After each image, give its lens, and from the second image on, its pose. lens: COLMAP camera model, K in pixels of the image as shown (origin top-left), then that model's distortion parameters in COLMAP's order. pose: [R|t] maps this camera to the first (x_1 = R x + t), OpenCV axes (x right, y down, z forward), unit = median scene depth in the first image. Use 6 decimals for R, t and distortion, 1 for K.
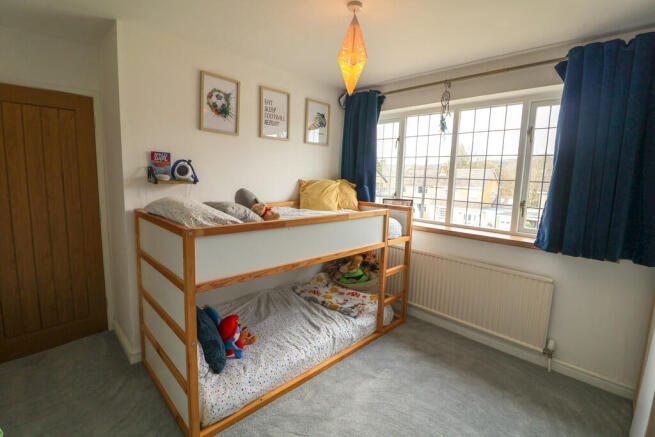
lens RADIAL K [[296.0, 0, 326.6], [0, 296.0, 211.6], [0, 0, 1]] dist [-0.002982, -0.011666]
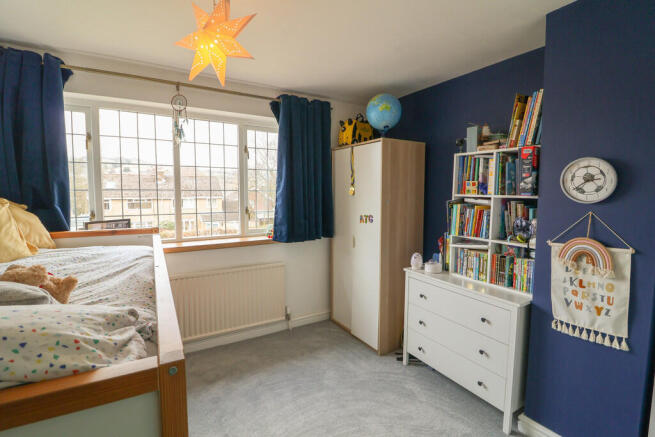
lens RADIAL K [[296.0, 0, 326.6], [0, 296.0, 211.6], [0, 0, 1]] dist [-0.002982, -0.011666]
pose [[0.255583, -0.099098, 0.961695, -0.387117], [0.123976, 0.989880, 0.069054, -0.058012], [-0.958805, 0.101578, 0.265282, 0.362070]]
